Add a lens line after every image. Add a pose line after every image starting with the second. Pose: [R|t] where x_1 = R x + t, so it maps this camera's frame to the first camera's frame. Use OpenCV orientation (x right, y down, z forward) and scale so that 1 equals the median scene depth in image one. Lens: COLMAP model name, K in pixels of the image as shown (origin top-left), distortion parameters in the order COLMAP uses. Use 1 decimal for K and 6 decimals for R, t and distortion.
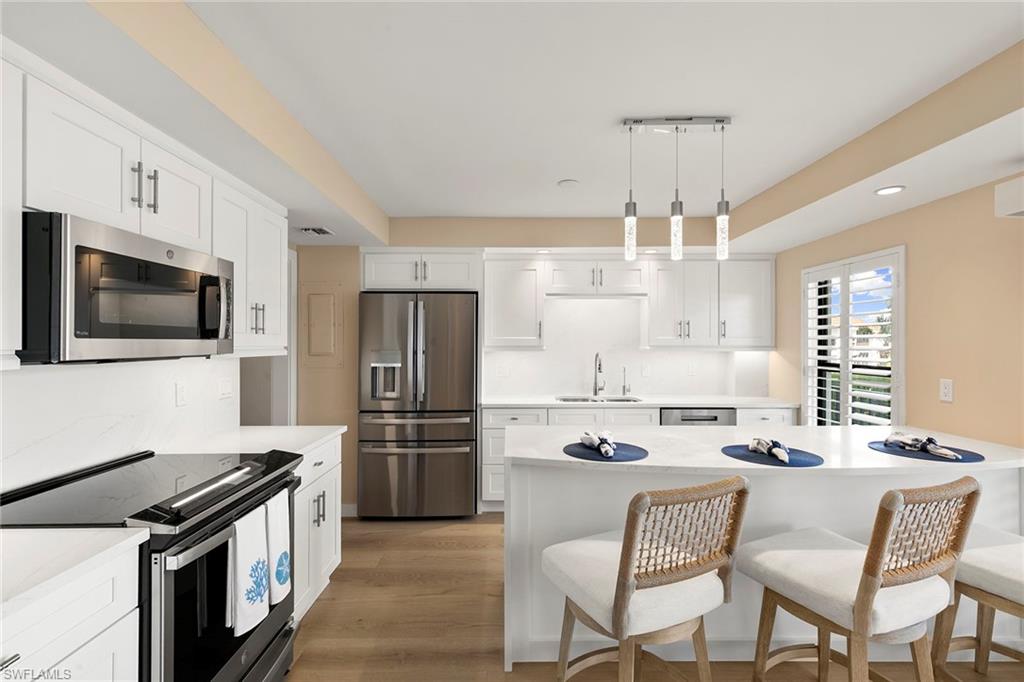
lens RADIAL K [[460.0, 0, 512.0], [0, 460.0, 341.0], [0, 0, 1]] dist [0.021249, -0.000425]
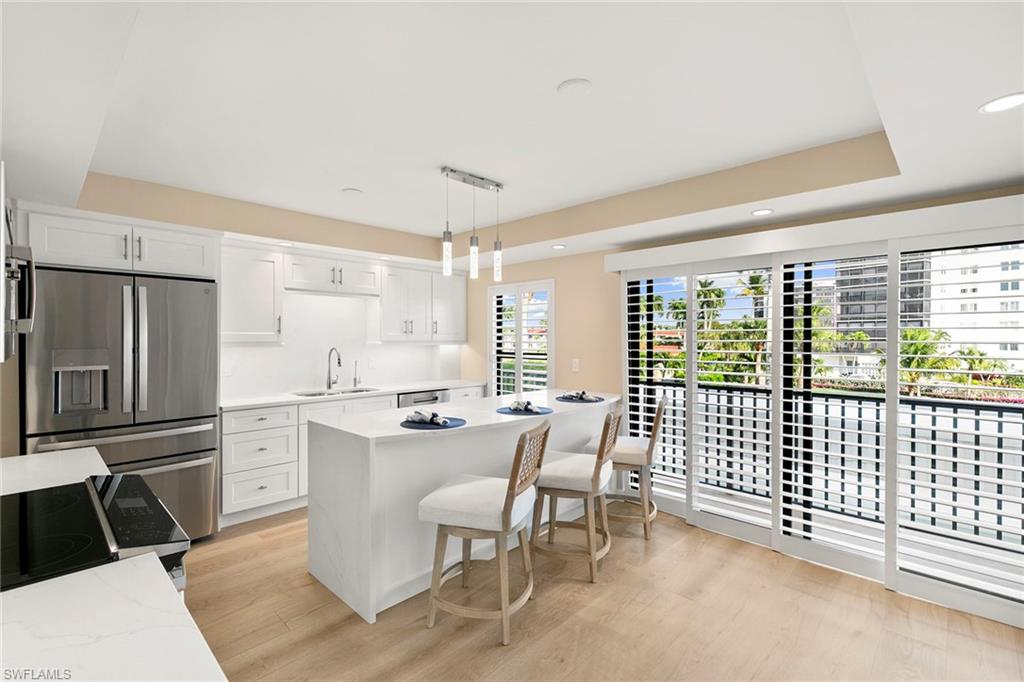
lens RADIAL K [[461.1, 0, 512.0], [0, 461.1, 341.0], [0, 0, 1]] dist [0.004776, 0.000432]
pose [[0.692094, -0.005269, 0.721788, -0.334536], [-0.003482, 0.999937, 0.010638, -0.002872], [-0.721799, -0.009876, 0.692032, -0.021466]]
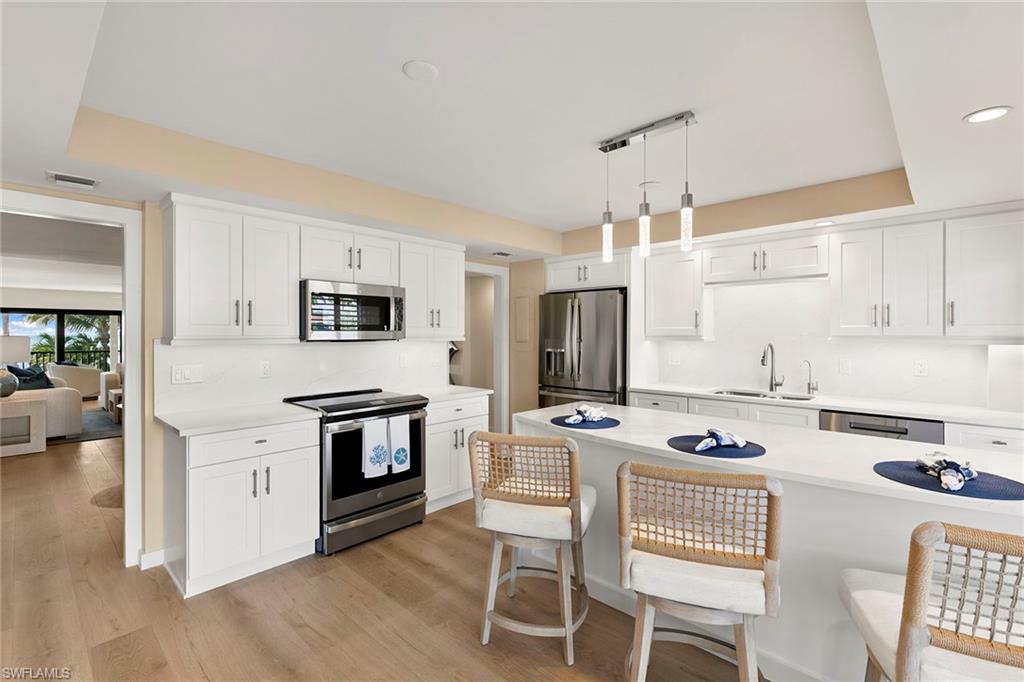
lens RADIAL K [[461.1, 0, 512.0], [0, 461.1, 341.0], [0, 0, 1]] dist [0.004776, 0.000432]
pose [[0.726459, 0.011489, -0.687114, 0.507491], [0.002907, 0.999800, 0.019790, 0.000686], [0.687204, -0.016374, 0.726280, -0.006021]]
